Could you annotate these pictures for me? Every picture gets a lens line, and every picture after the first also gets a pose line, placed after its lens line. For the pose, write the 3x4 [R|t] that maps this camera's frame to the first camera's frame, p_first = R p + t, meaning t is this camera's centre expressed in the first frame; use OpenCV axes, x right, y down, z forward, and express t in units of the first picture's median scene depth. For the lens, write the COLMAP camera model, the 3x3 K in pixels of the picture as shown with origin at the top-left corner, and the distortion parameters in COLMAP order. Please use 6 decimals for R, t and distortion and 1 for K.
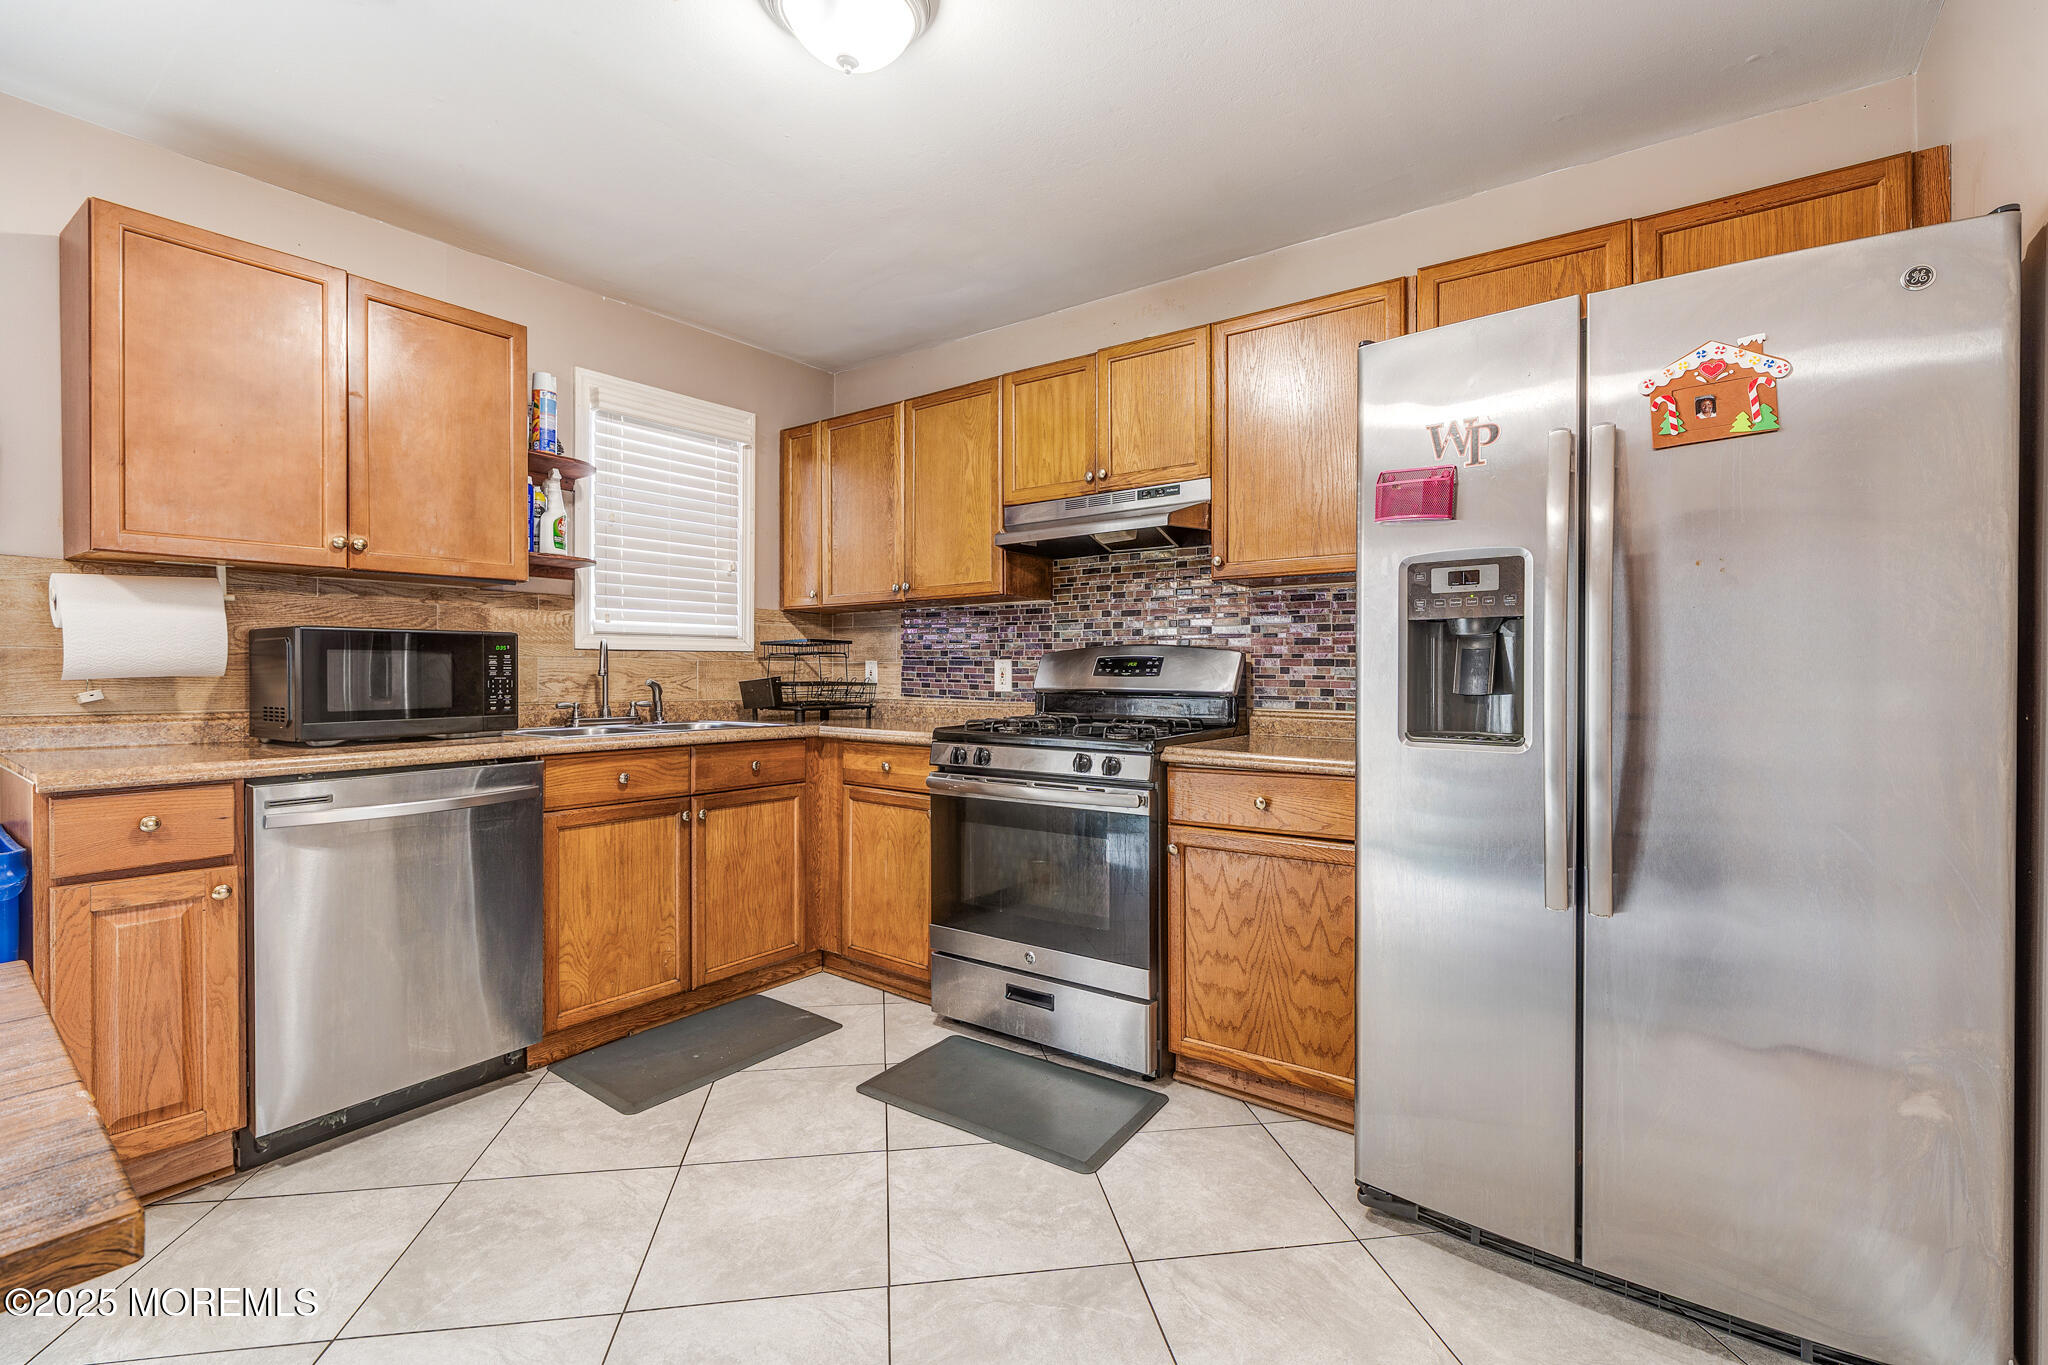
lens RADIAL K [[901.4, 0, 1022.5], [0, 901.4, 676.2], [0, 0, 1]] dist [-0.002637, 0.000448]
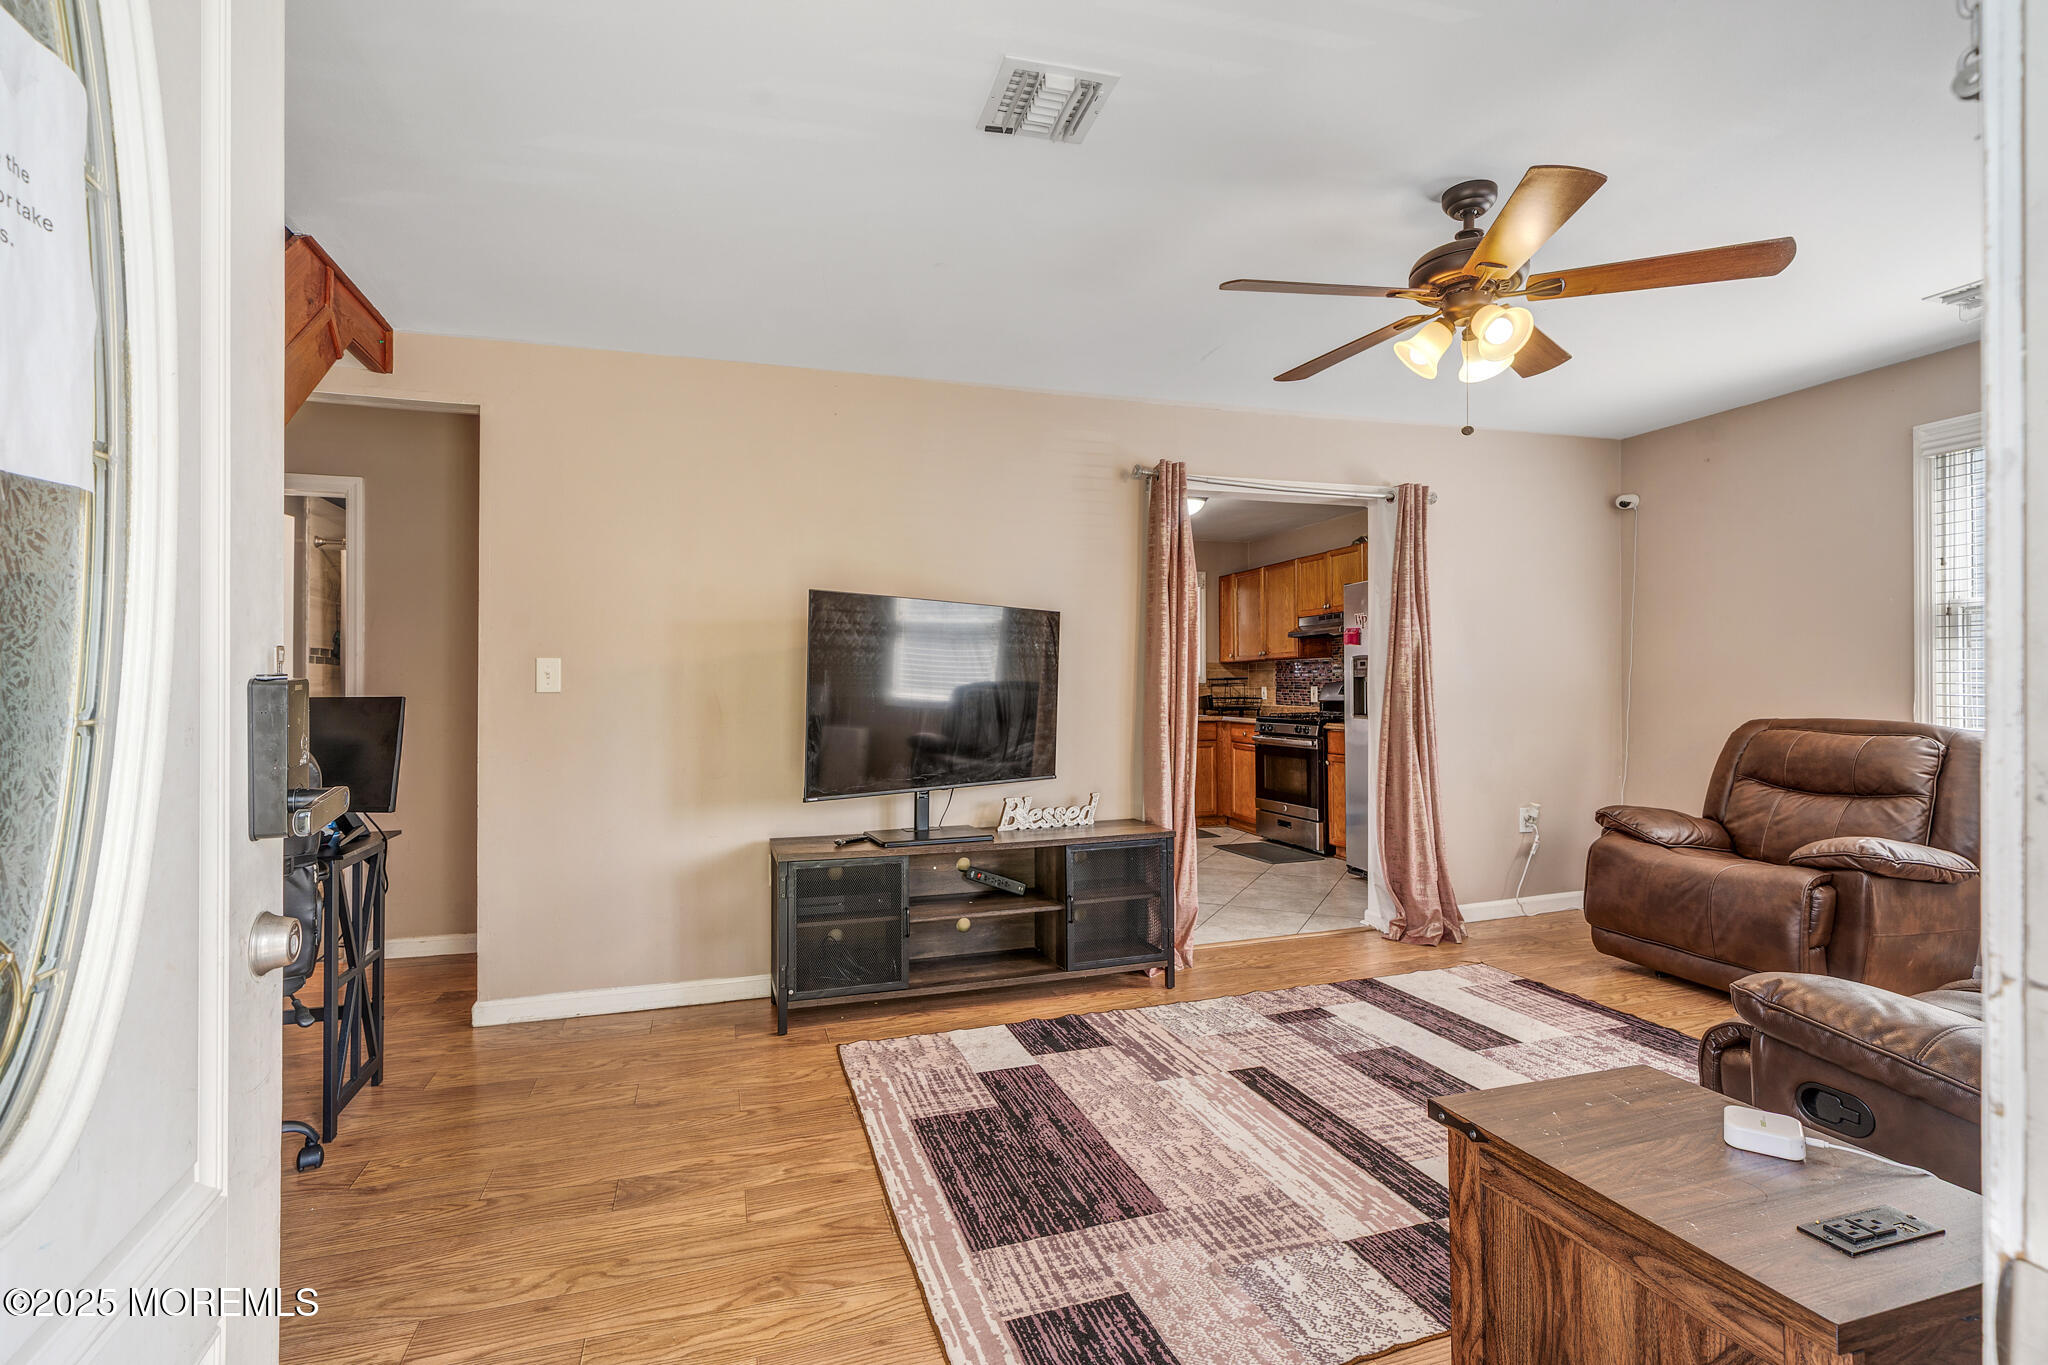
lens RADIAL K [[980.6, 0, 1024.1], [0, 980.6, 685.4], [0, 0, 1]] dist [-0.000224, -0.000003]
pose [[0.817877, -0.007226, -0.575348, 0.954513], [0.002816, 0.999959, -0.008557, -0.004468], [0.575387, 0.005378, 0.817864, -1.586729]]
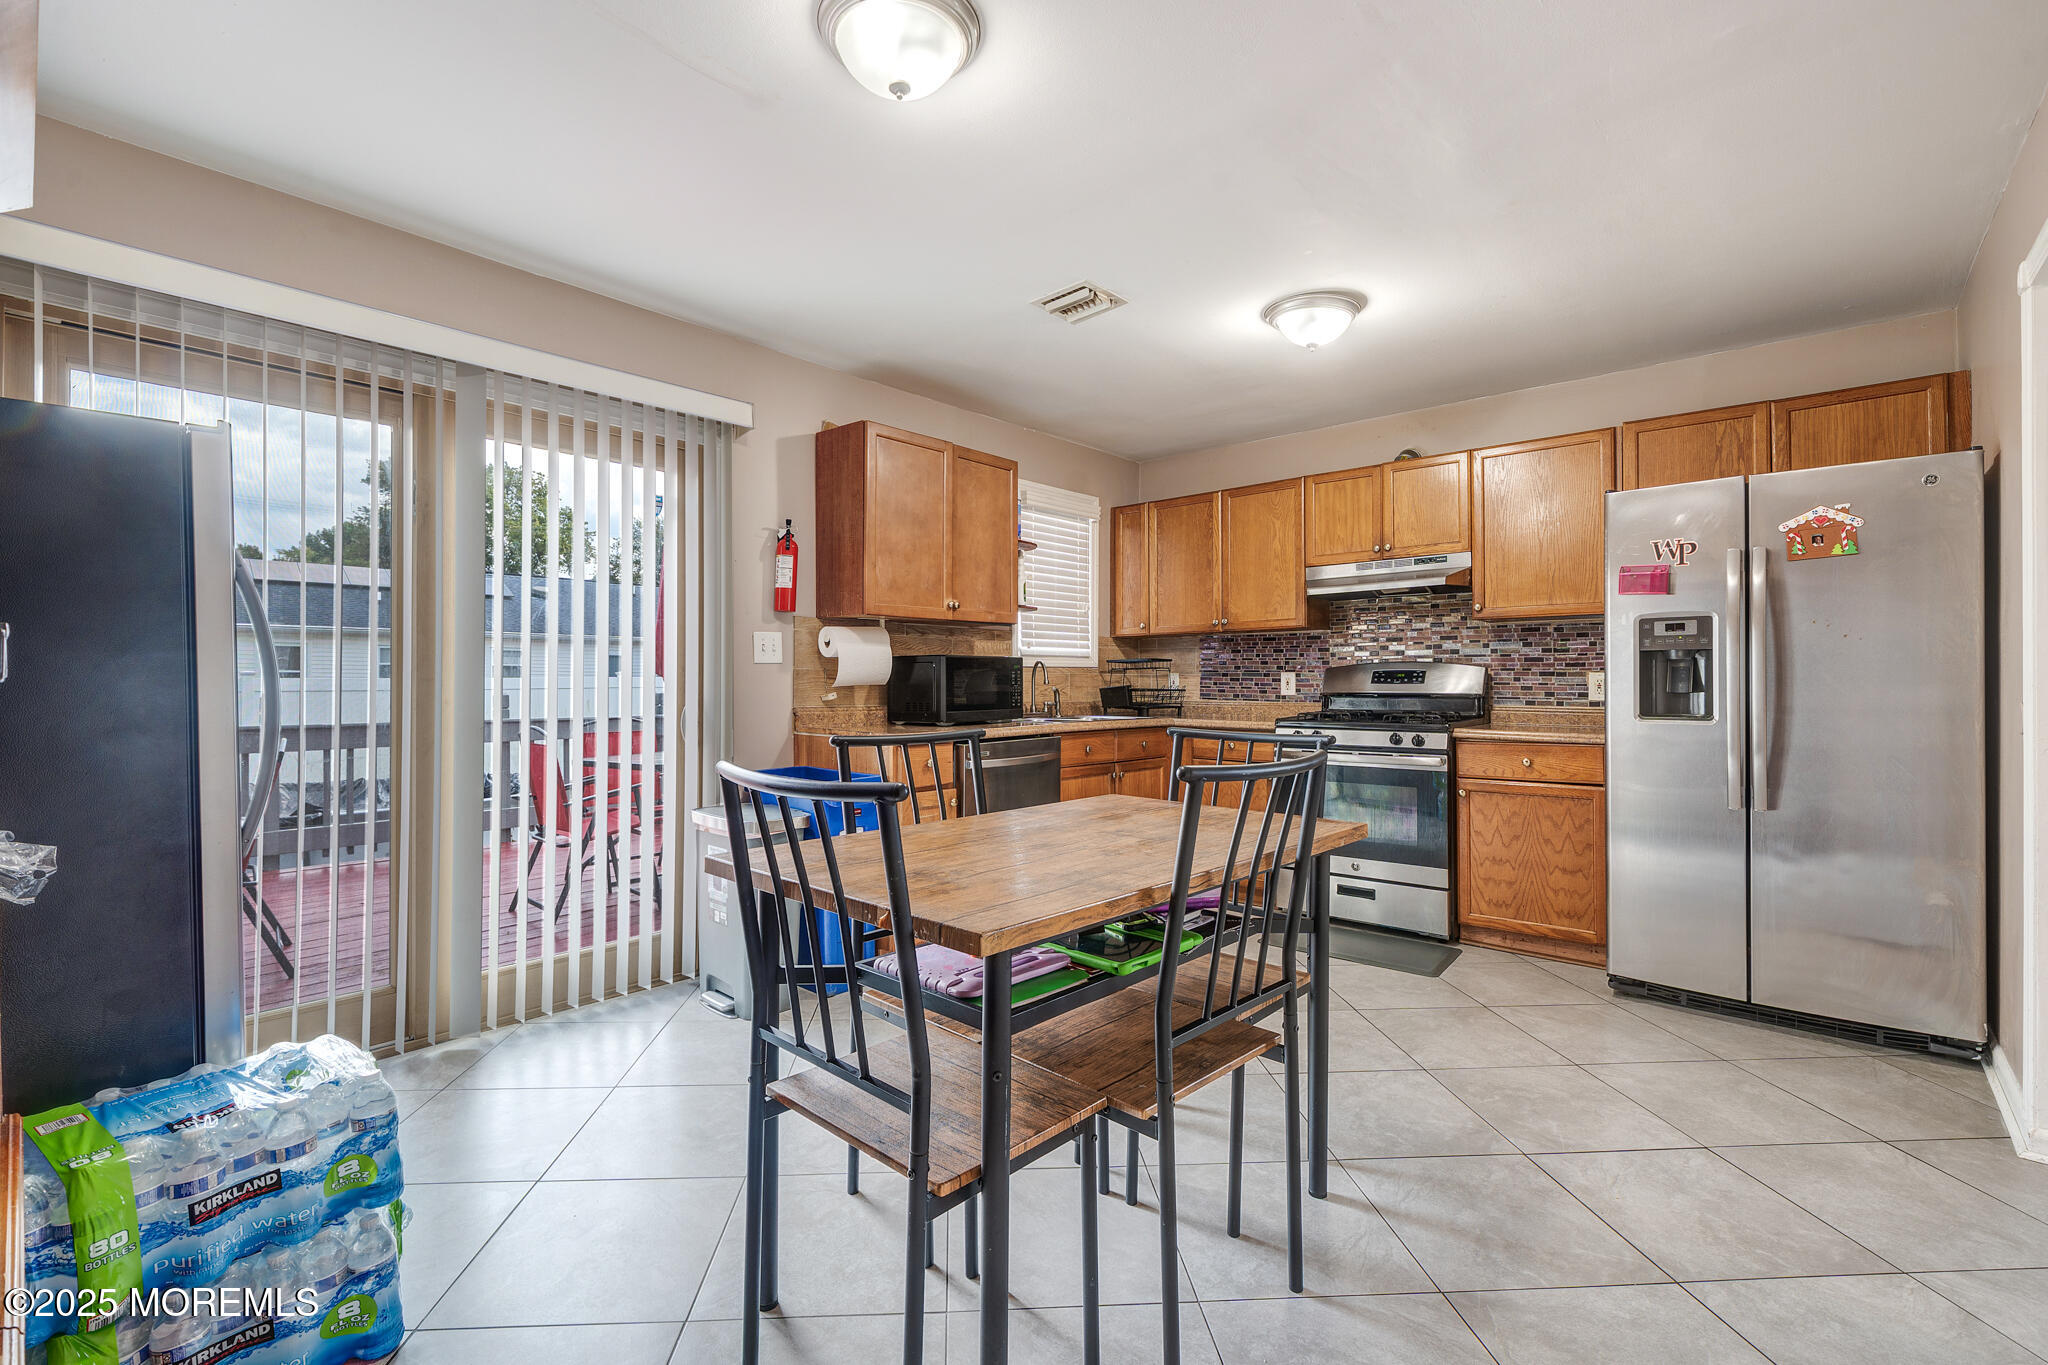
lens RADIAL K [[901.4, 0, 1023.6], [0, 901.4, 678.0], [0, 0, 1]] dist [-0.002637, 0.000448]
pose [[0.996485, -0.003220, -0.083705, -0.416622], [0.002441, 0.999953, -0.009398, 0.003501], [0.083731, 0.009160, 0.996446, -0.569810]]
